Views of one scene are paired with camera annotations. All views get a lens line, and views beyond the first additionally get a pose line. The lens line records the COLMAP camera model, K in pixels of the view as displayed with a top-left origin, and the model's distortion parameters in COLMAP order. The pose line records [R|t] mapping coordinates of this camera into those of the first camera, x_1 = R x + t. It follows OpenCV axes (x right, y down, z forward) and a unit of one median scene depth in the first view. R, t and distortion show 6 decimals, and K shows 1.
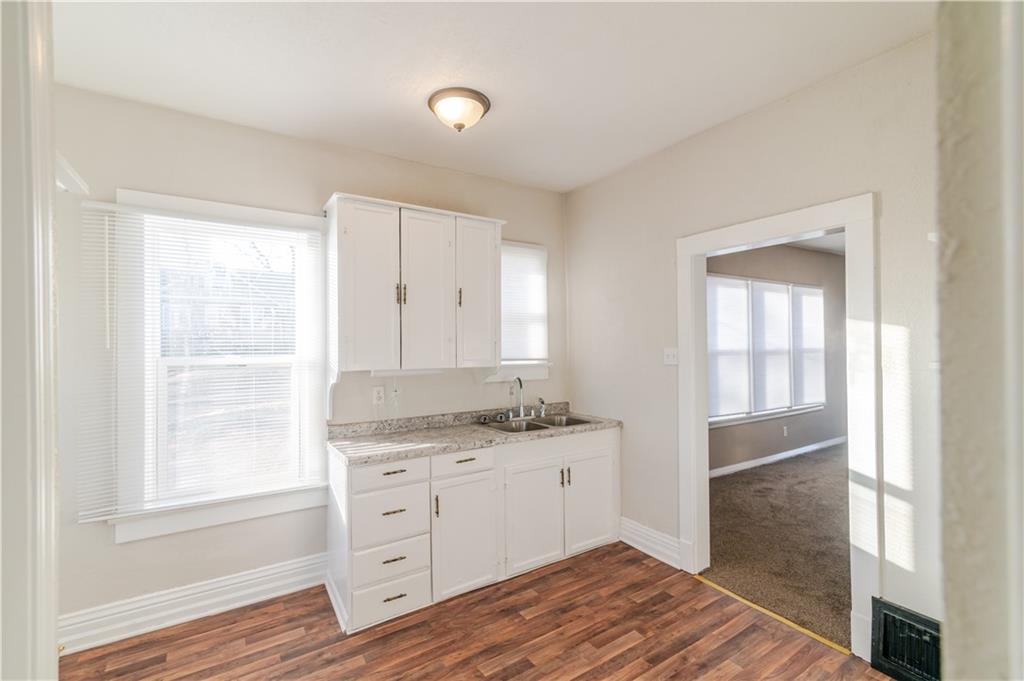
lens RADIAL K [[456.1, 0, 513.7], [0, 456.1, 342.7], [0, 0, 1]] dist [0.016010, -0.001124]
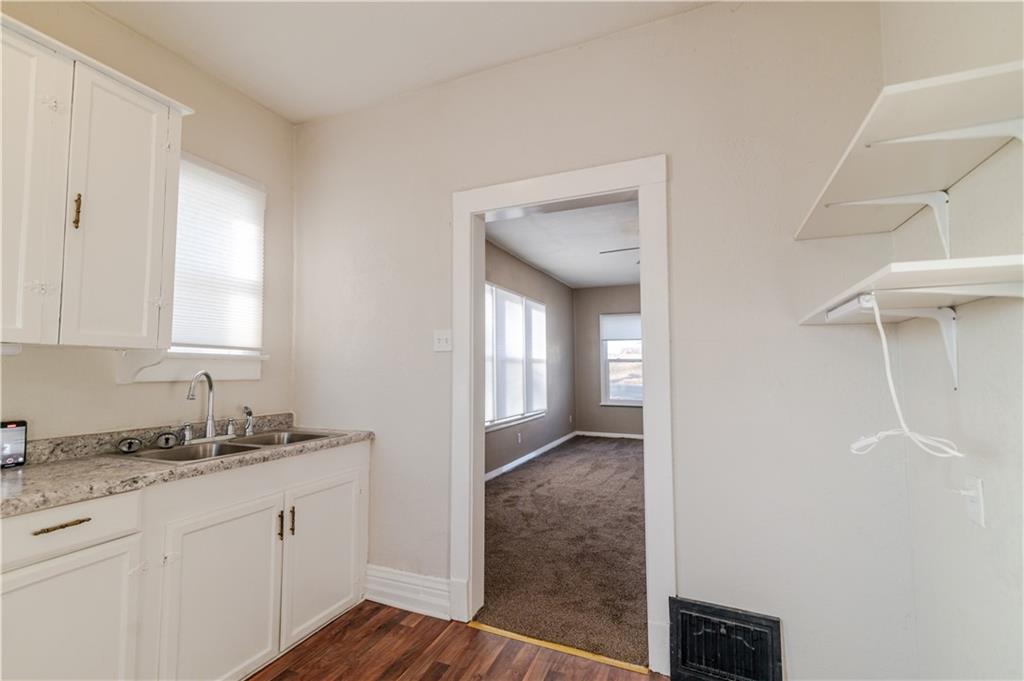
lens RADIAL K [[456.3, 0, 513.5], [0, 456.3, 342.8], [0, 0, 1]] dist [0.013435, -0.000695]
pose [[0.831503, 0.039748, 0.554097, 0.010366], [-0.007343, 0.998136, -0.060581, 0.071080], [-0.555472, 0.046304, 0.830245, 0.251625]]
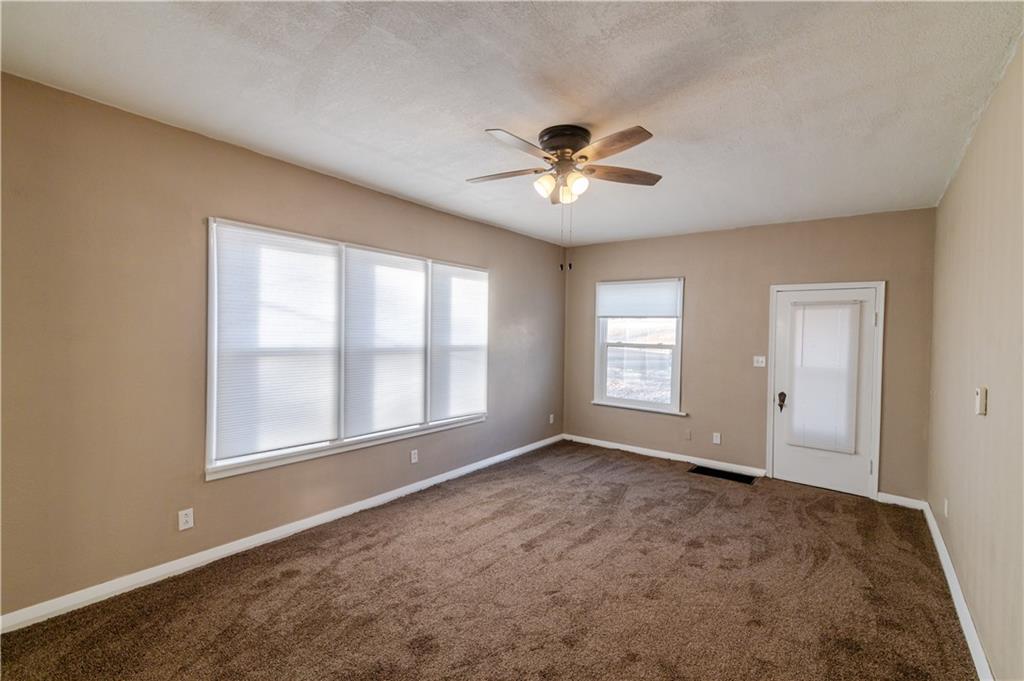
lens RADIAL K [[456.1, 0, 513.7], [0, 456.1, 342.7], [0, 0, 1]] dist [0.016010, -0.001124]
pose [[0.939053, 0.021263, 0.343115, 0.818811], [-0.031136, 0.999244, 0.023292, -0.023806], [-0.342360, -0.032555, 0.939005, 0.425805]]
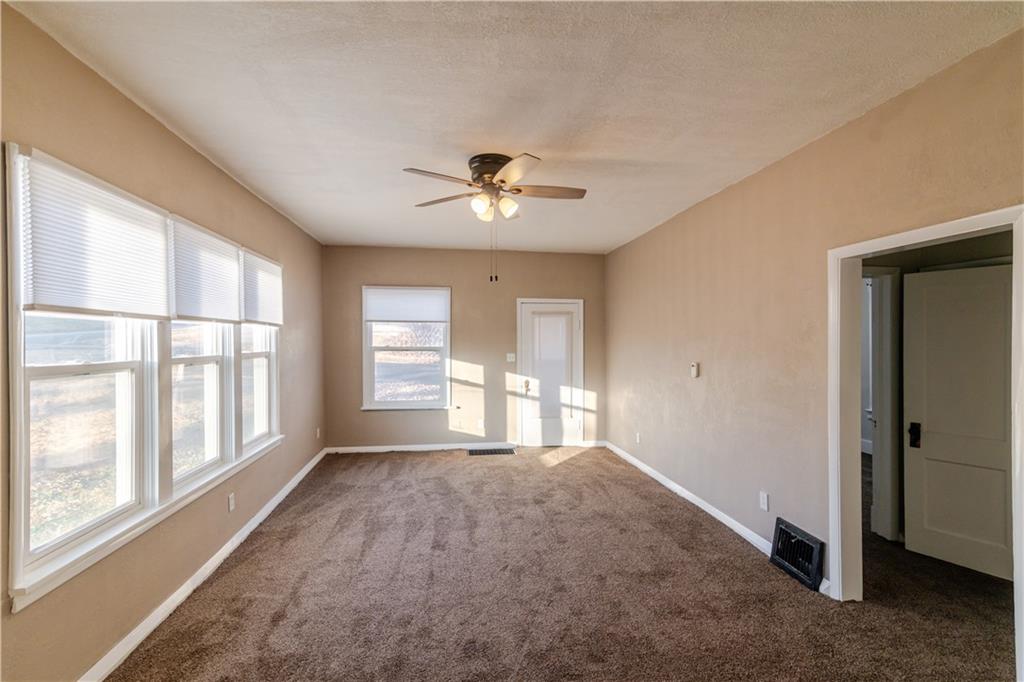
lens RADIAL K [[464.9, 0, 511.3], [0, 464.9, 342.9], [0, 0, 1]] dist [0.016916, -0.000675]
pose [[0.415872, 0.002863, 0.909419, 0.344812], [-0.008178, 0.999966, 0.000592, -0.014693], [-0.909387, -0.007683, 0.415881, 0.743414]]
